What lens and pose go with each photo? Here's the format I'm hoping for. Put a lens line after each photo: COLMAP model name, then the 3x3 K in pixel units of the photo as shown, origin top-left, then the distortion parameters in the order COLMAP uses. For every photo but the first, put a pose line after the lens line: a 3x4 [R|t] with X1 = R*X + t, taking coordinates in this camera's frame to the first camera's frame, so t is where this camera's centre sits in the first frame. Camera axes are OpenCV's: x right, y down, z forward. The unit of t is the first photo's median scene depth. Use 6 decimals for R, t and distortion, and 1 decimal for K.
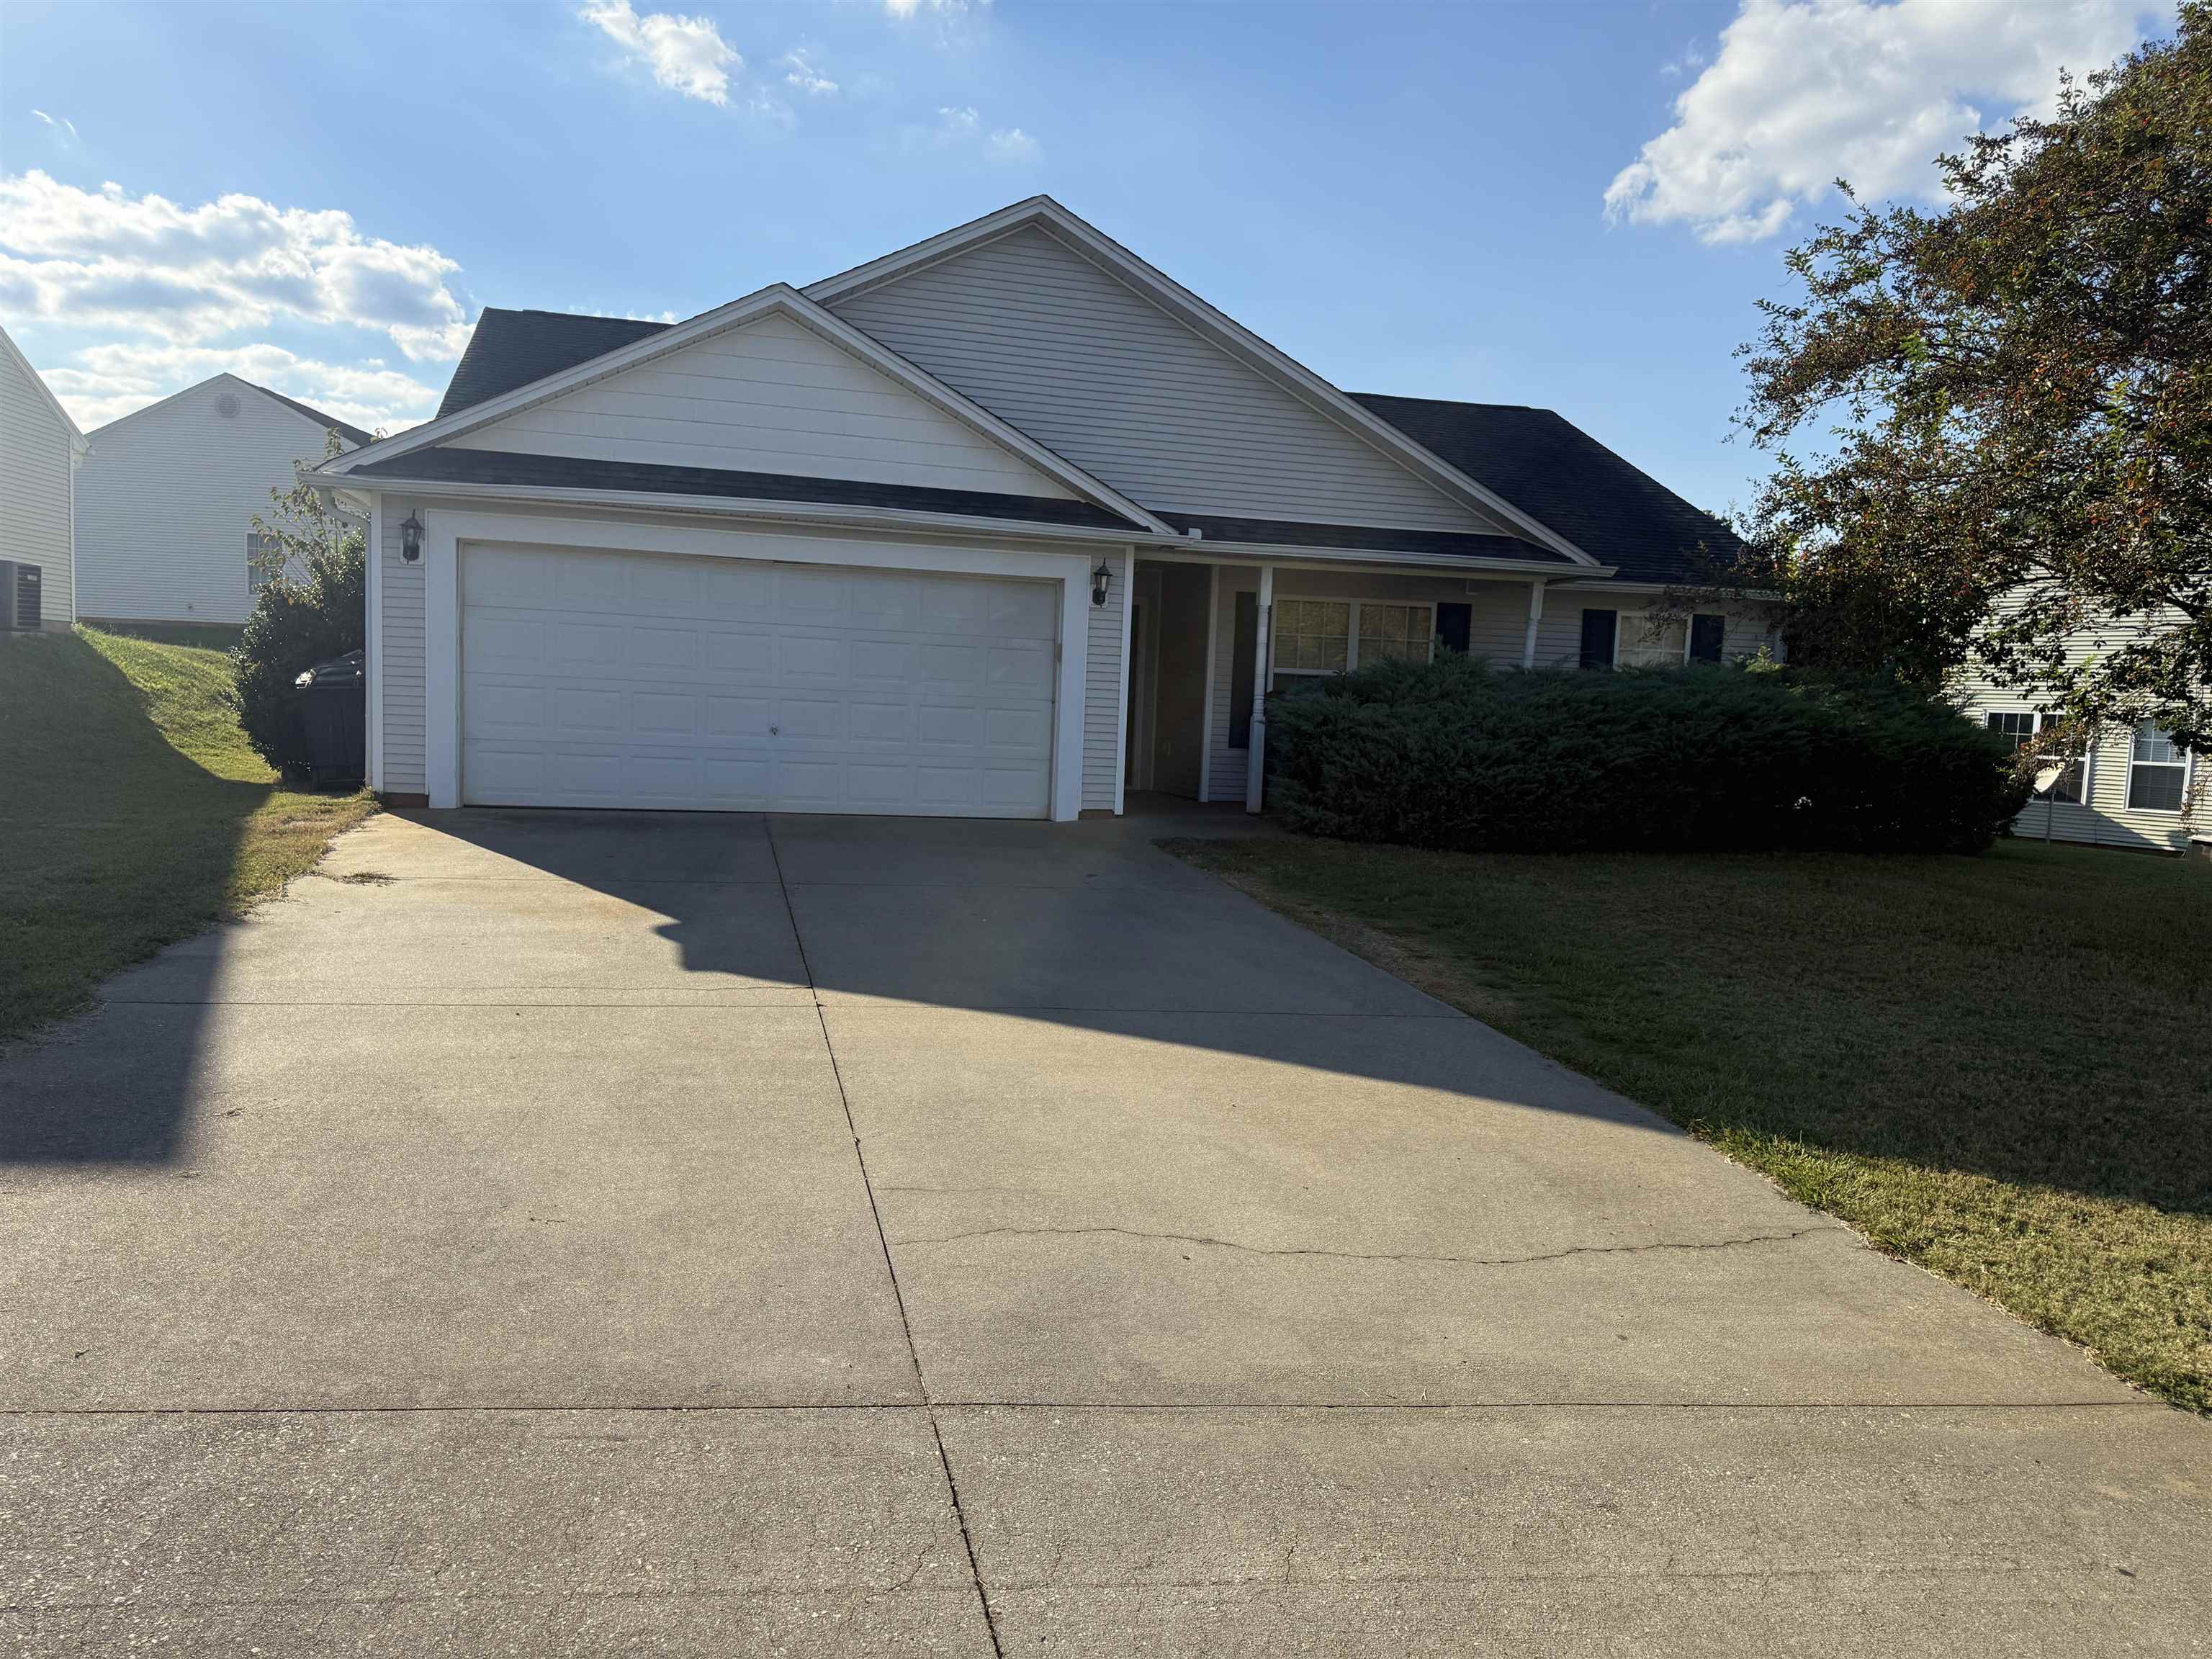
lens RADIAL K [[1572.9, 0, 1079.4], [0, 1572.9, 834.0], [0, 0, 1]] dist [0.146485, -0.164116]
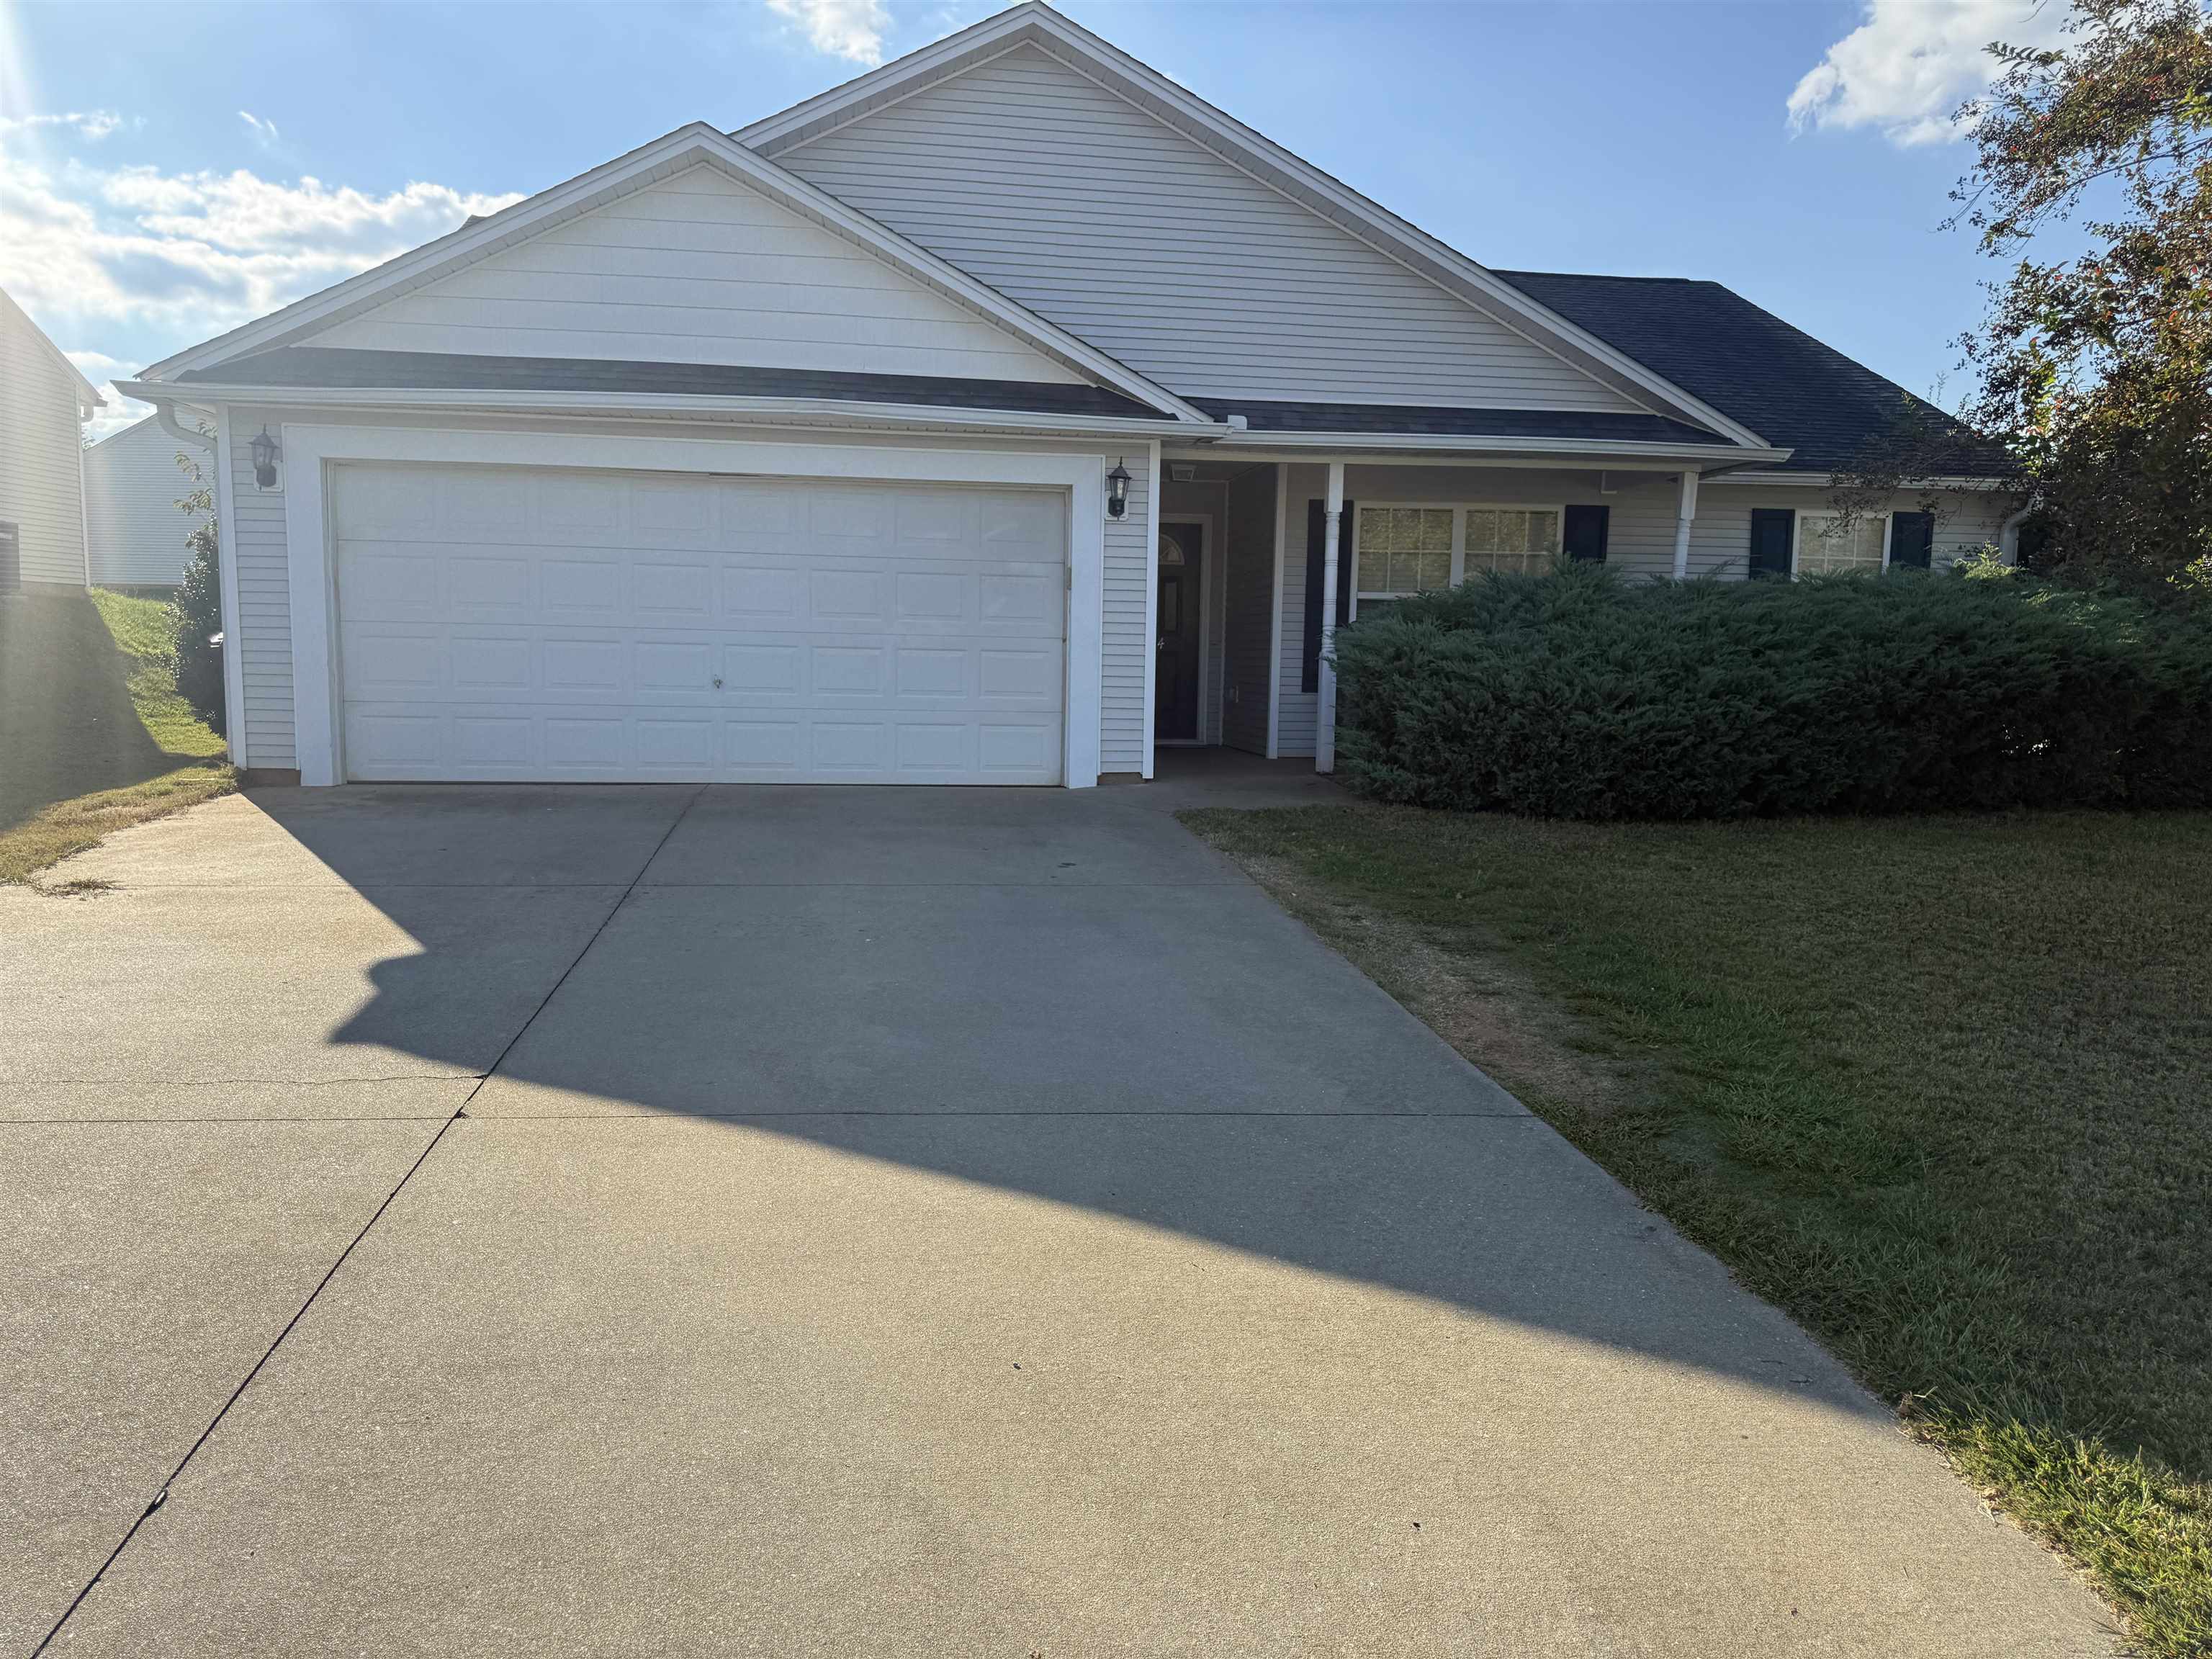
lens RADIAL K [[1577.8, 0, 1076.3], [0, 1577.8, 824.4], [0, 0, 1]] dist [0.083287, -0.084016]
pose [[0.994473, -0.013463, -0.104126, 0.074695], [0.016138, 0.999560, 0.024888, -0.009755], [0.103746, -0.026431, 0.994253, 0.201229]]
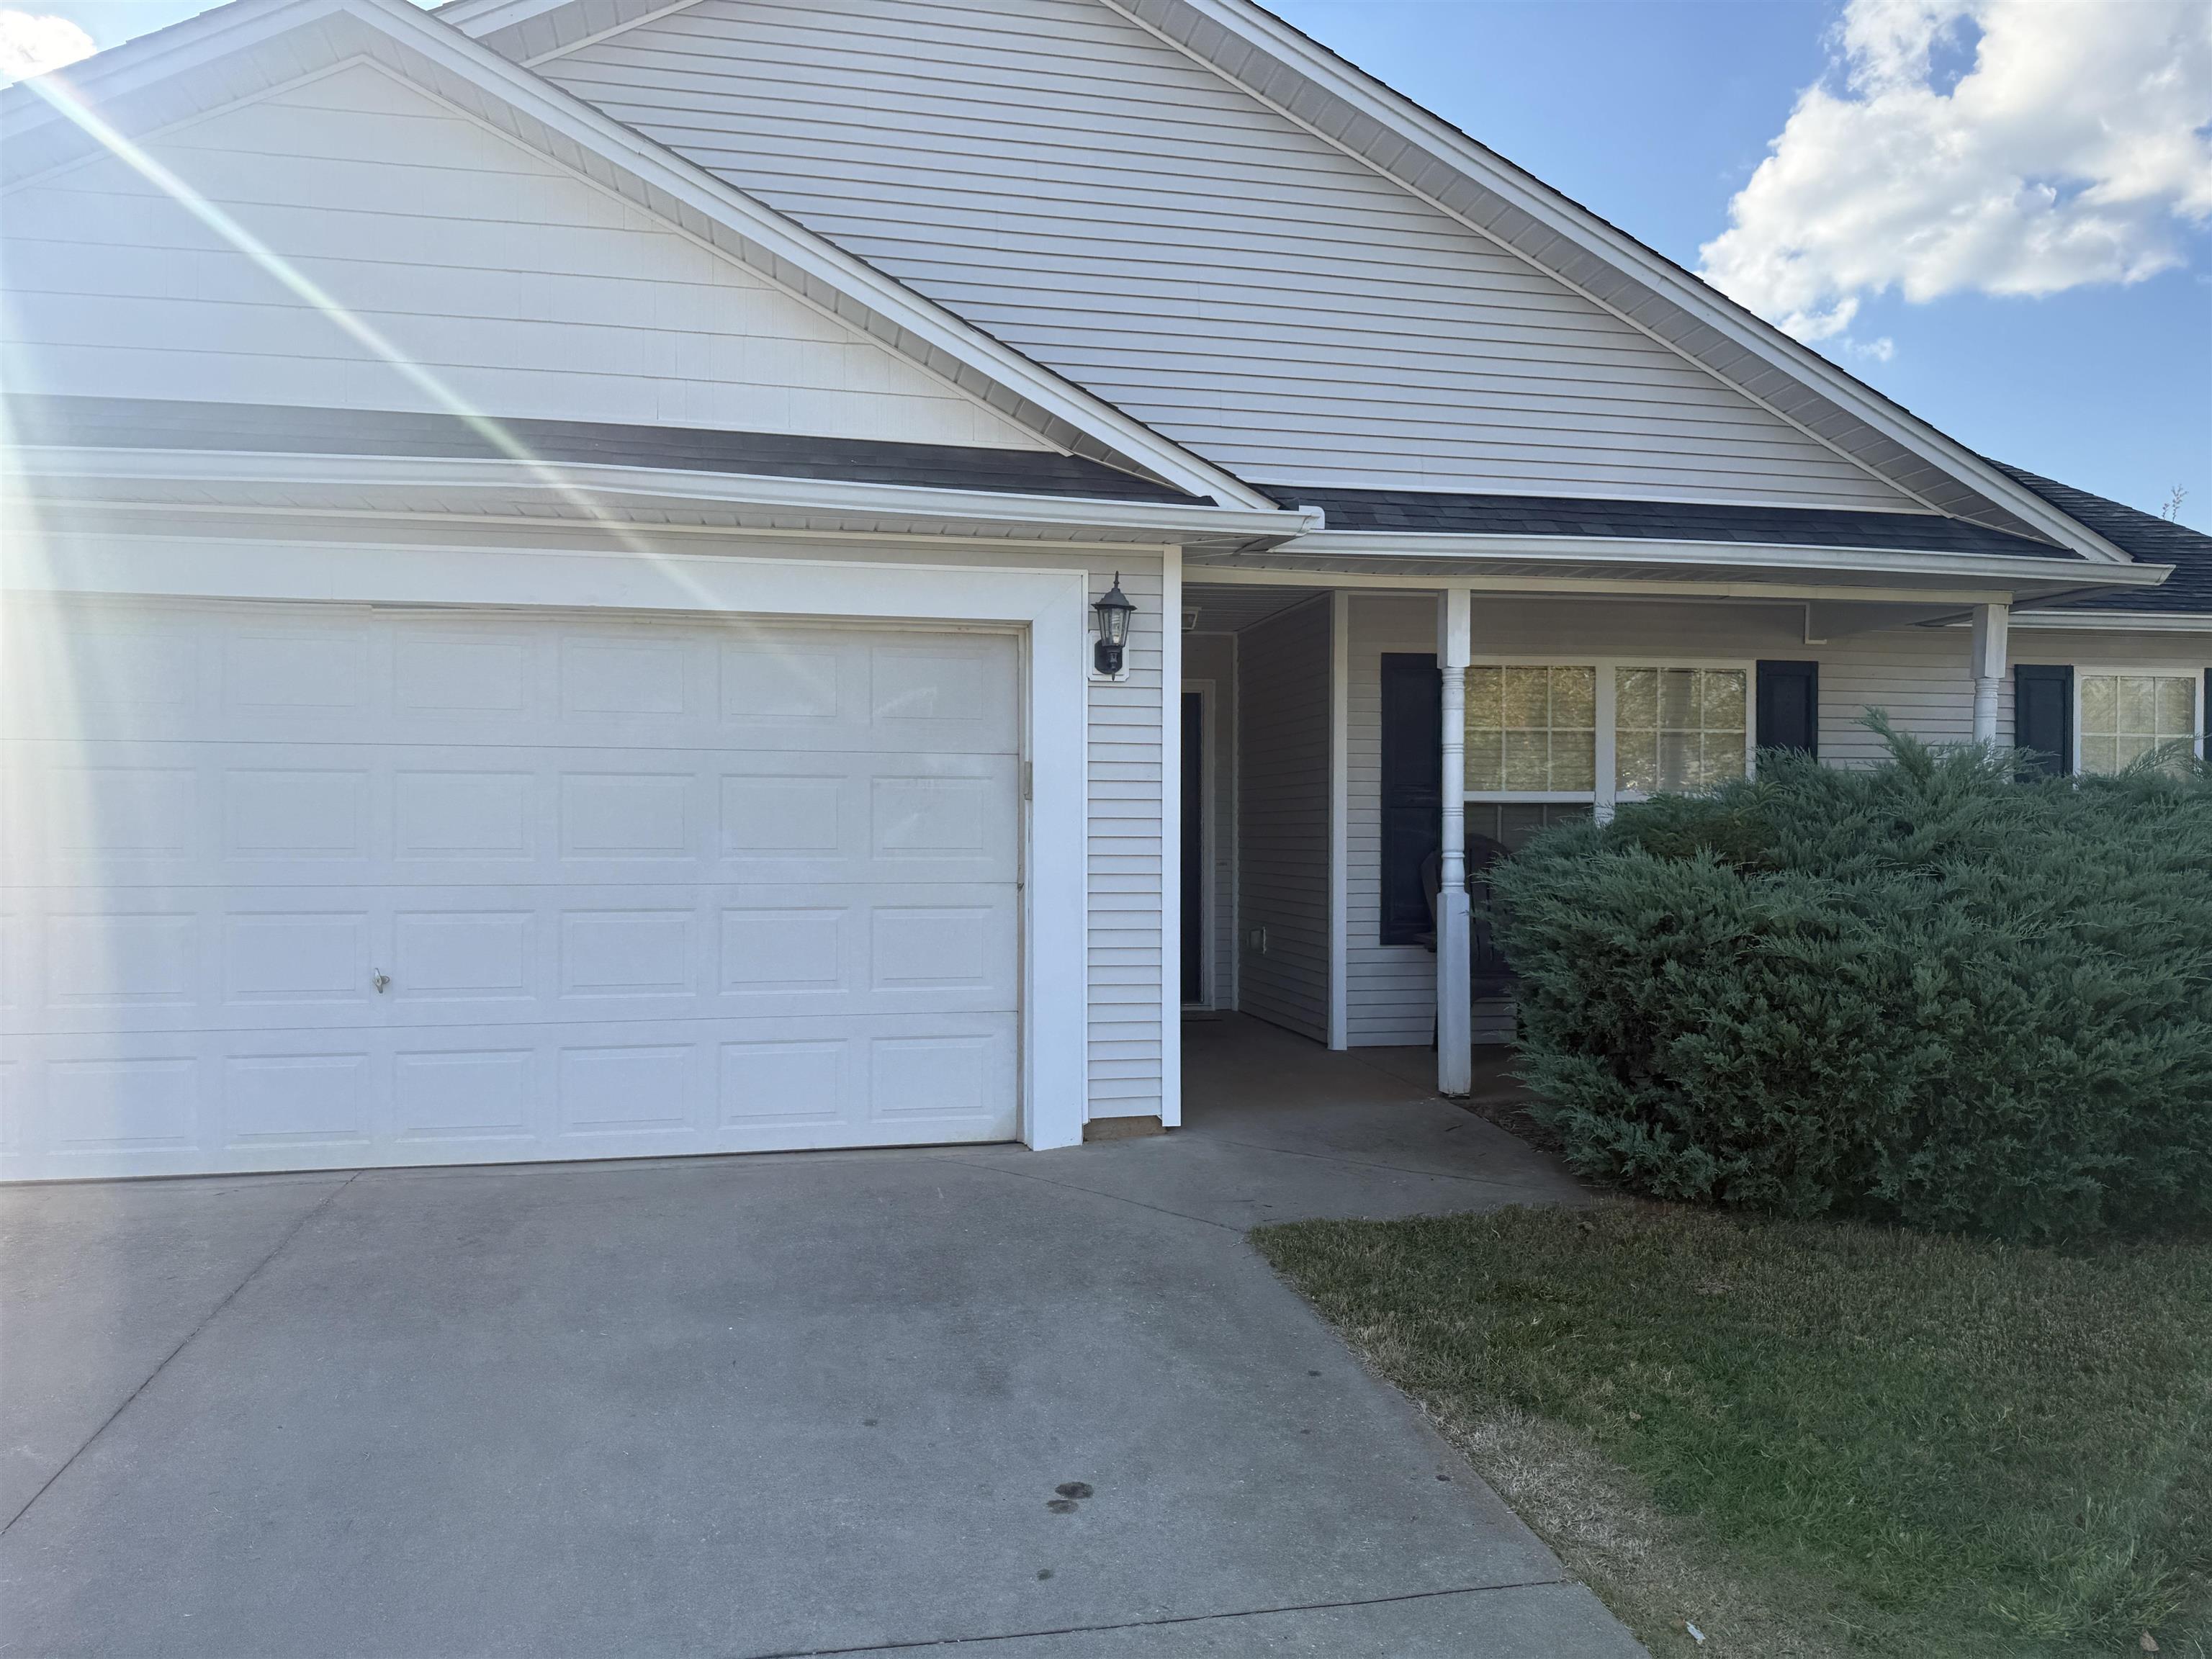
lens RADIAL K [[1593.2, 0, 1076.3], [0, 1593.2, 812.9], [0, 0, 1]] dist [0.136224, -0.192175]
pose [[0.998107, -0.038850, -0.047681, 0.023826], [0.034280, 0.995060, -0.093171, -0.062545], [0.051065, 0.091360, 0.994508, 0.548370]]
